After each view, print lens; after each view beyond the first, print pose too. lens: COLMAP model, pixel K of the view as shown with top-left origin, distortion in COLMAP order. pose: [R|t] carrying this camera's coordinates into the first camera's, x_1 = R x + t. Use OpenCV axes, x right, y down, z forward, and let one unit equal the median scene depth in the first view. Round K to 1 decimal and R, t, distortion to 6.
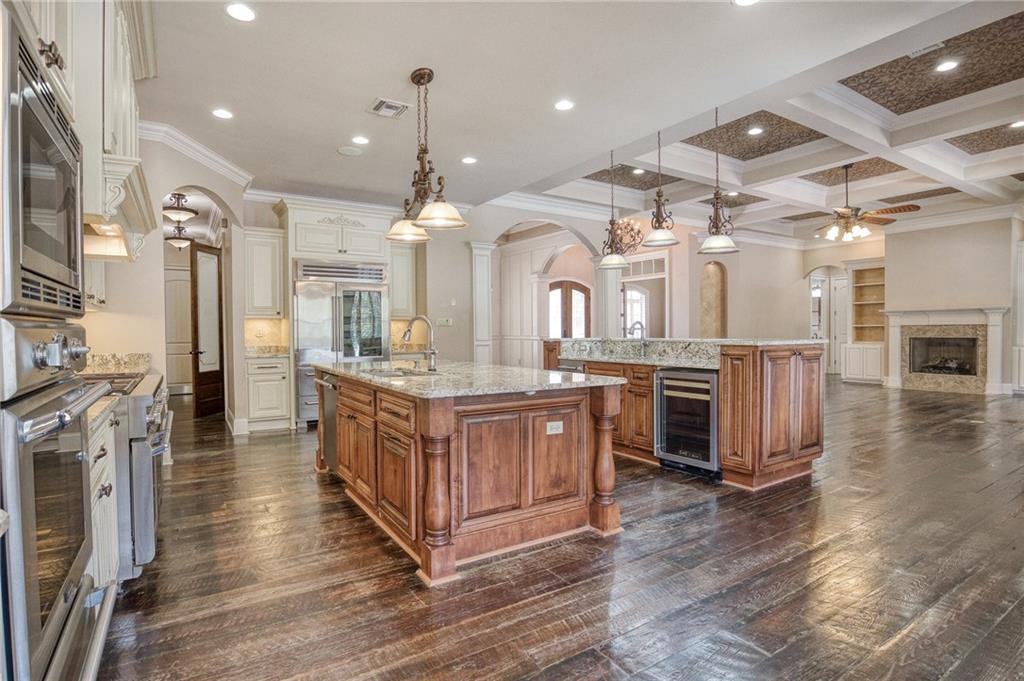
lens RADIAL K [[515.9, 0, 507.7], [0, 515.9, 340.8], [0, 0, 1]] dist [-0.027066, 0.000570]
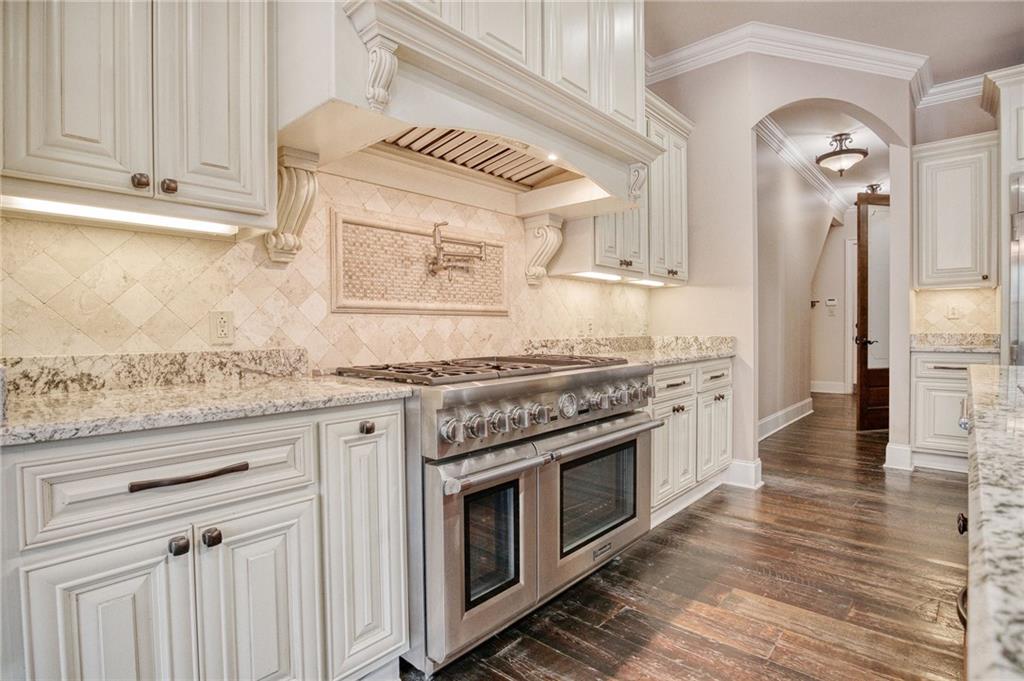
lens RADIAL K [[515.9, 0, 510.1], [0, 515.9, 340.2], [0, 0, 1]] dist [-0.027066, 0.000570]
pose [[0.271565, 0.023046, -0.962144, -0.058935], [-0.012791, 0.999711, 0.020335, 0.018972], [0.962335, 0.006784, 0.271782, 0.484951]]
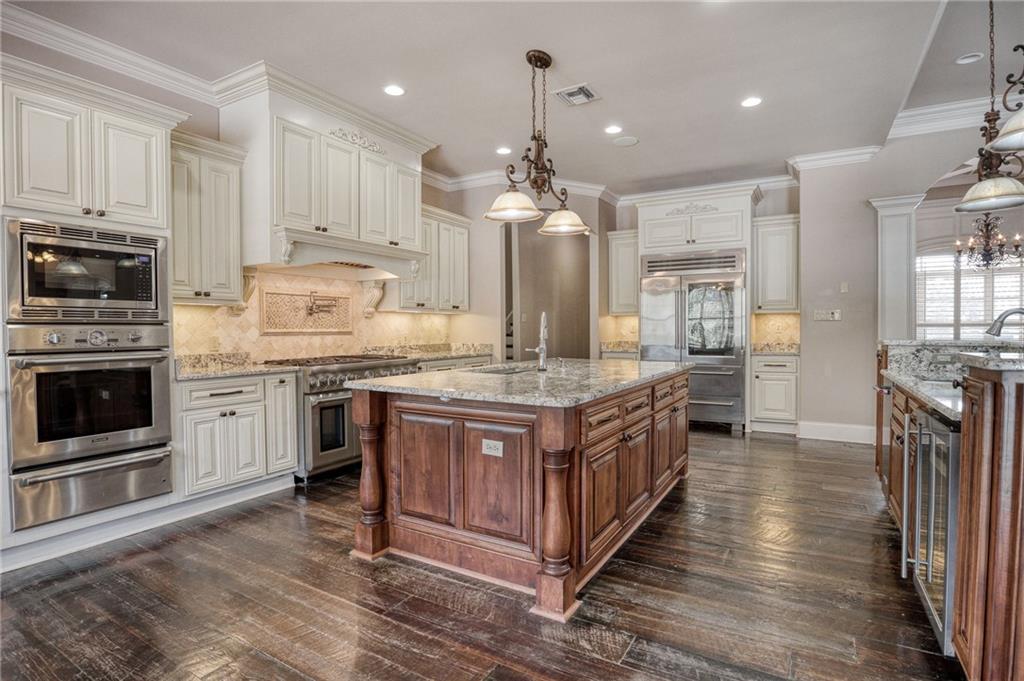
lens RADIAL K [[515.9, 0, 507.3], [0, 515.9, 341.9], [0, 0, 1]] dist [-0.027066, 0.000570]
pose [[0.453429, 0.027378, -0.890872, 0.548747], [-0.017789, 0.999607, 0.021665, -0.011484], [0.891115, 0.006024, 0.453738, 0.432531]]
